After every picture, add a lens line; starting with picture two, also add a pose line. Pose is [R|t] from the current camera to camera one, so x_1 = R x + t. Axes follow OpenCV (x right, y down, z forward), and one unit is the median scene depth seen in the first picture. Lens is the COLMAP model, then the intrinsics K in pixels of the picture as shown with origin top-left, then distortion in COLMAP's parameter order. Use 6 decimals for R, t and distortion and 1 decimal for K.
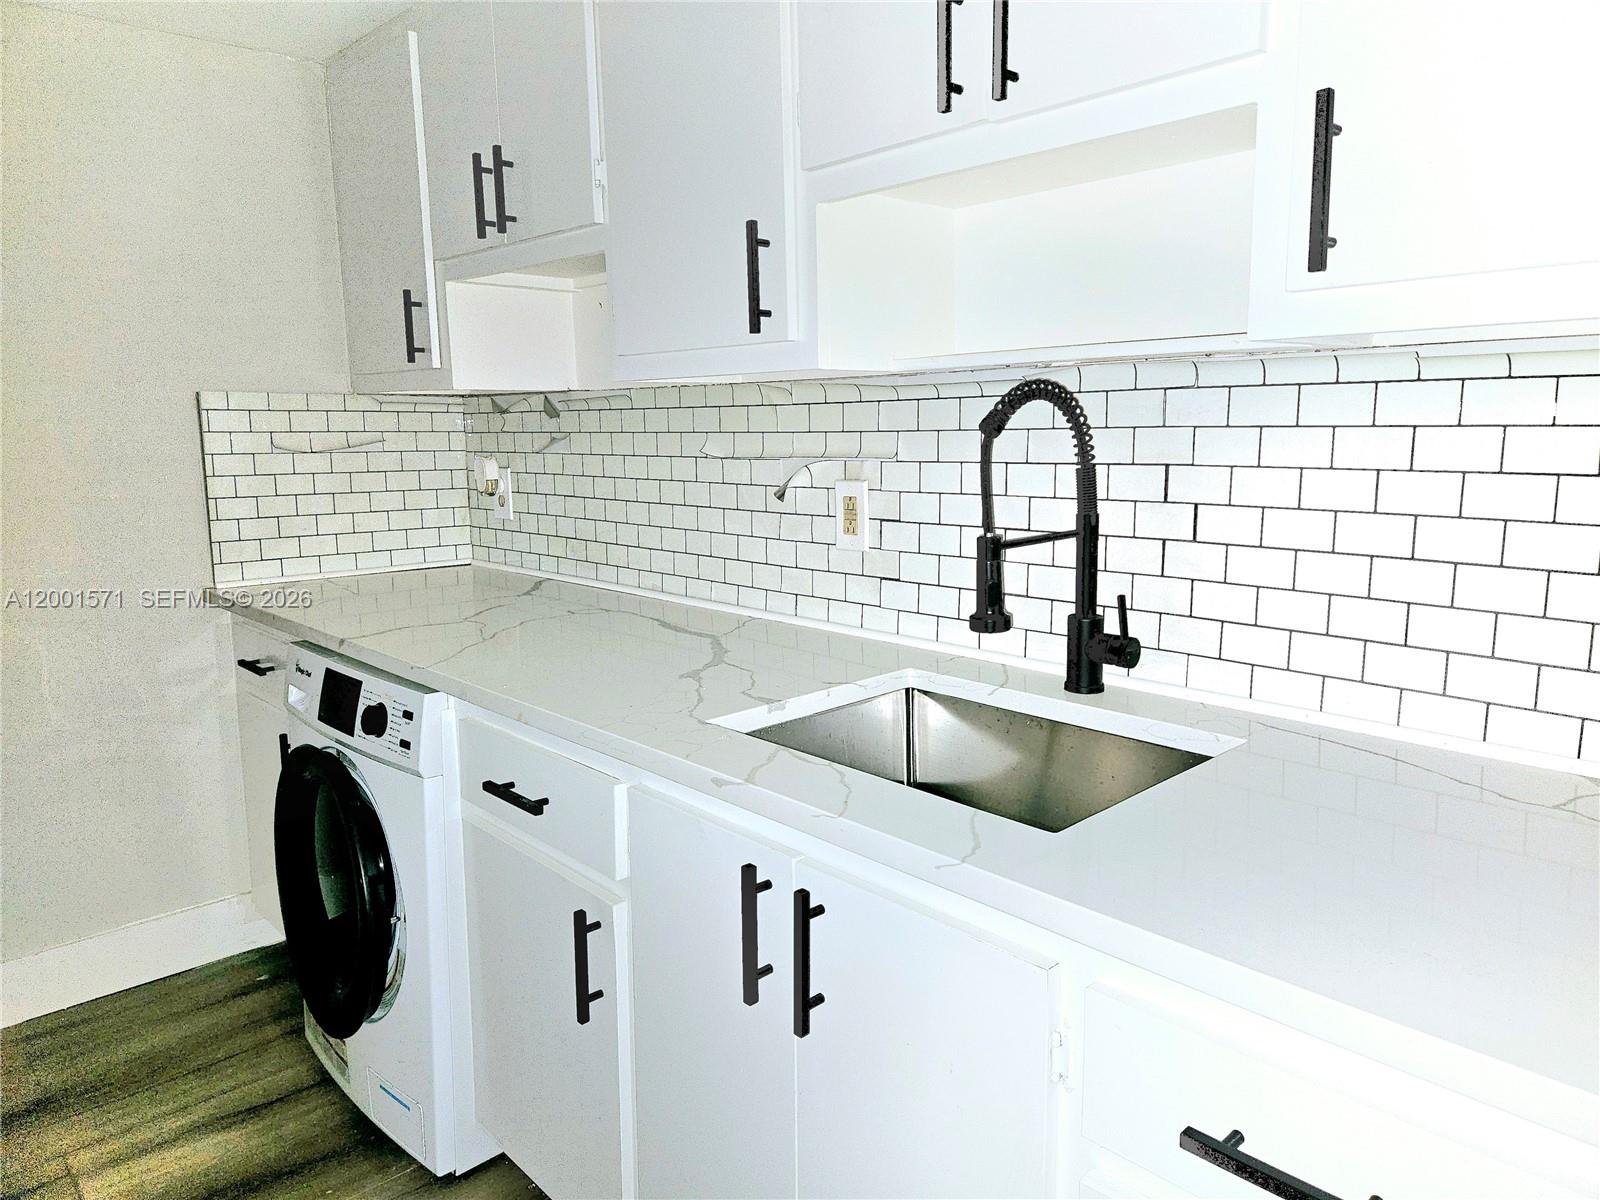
lens RADIAL K [[1083.7, 0, 807.6], [0, 1083.7, 578.5], [0, 0, 1]] dist [0.074113, -0.055979]
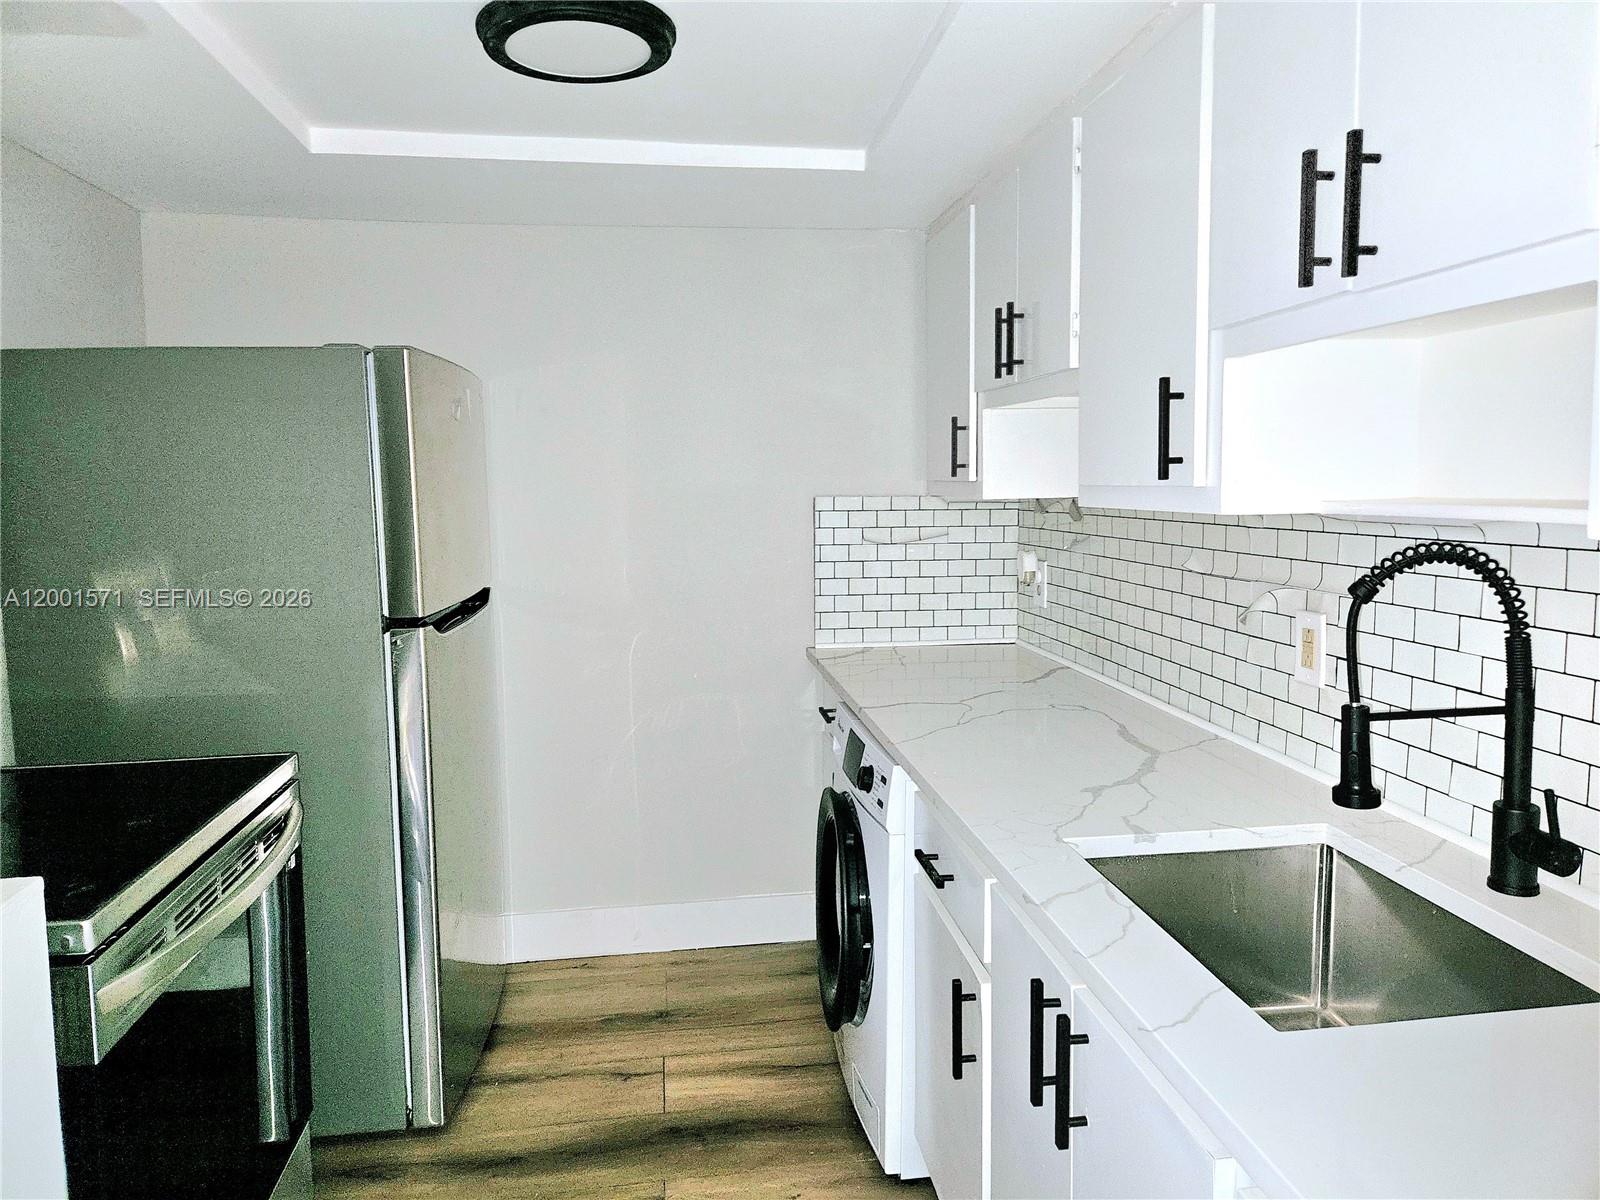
lens RADIAL K [[1083.7, 0, 806.2], [0, 1083.7, 568.7], [0, 0, 1]] dist [0.074113, -0.055979]
pose [[0.811290, 0.051762, -0.582348, 0.226781], [-0.078749, 0.996671, -0.021119, -0.068300], [0.579316, 0.062993, 0.812665, -0.049084]]
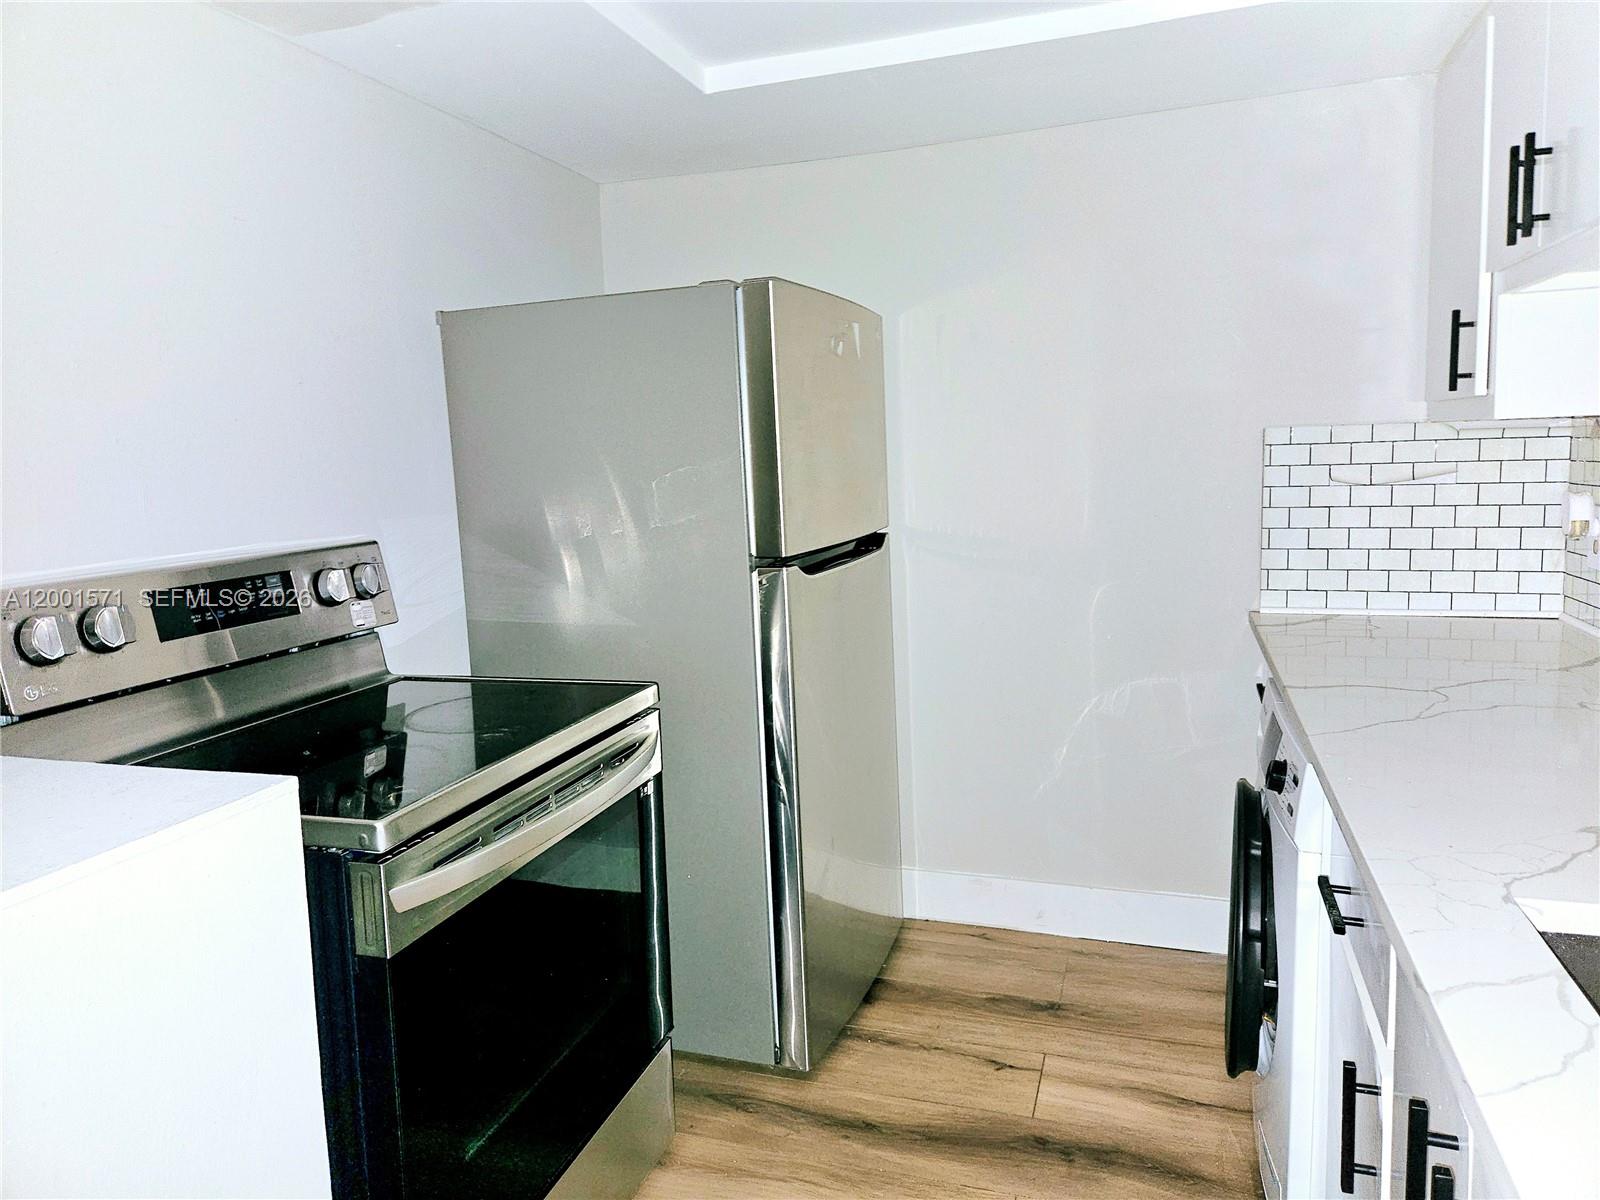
lens RADIAL K [[1083.7, 0, 809.5], [0, 1083.7, 570.2], [0, 0, 1]] dist [0.074113, -0.055979]
pose [[0.463175, 0.094300, -0.881236, 0.228887], [-0.093309, 0.993986, 0.057322, -0.062601], [0.881341, 0.055677, 0.469189, 0.144794]]
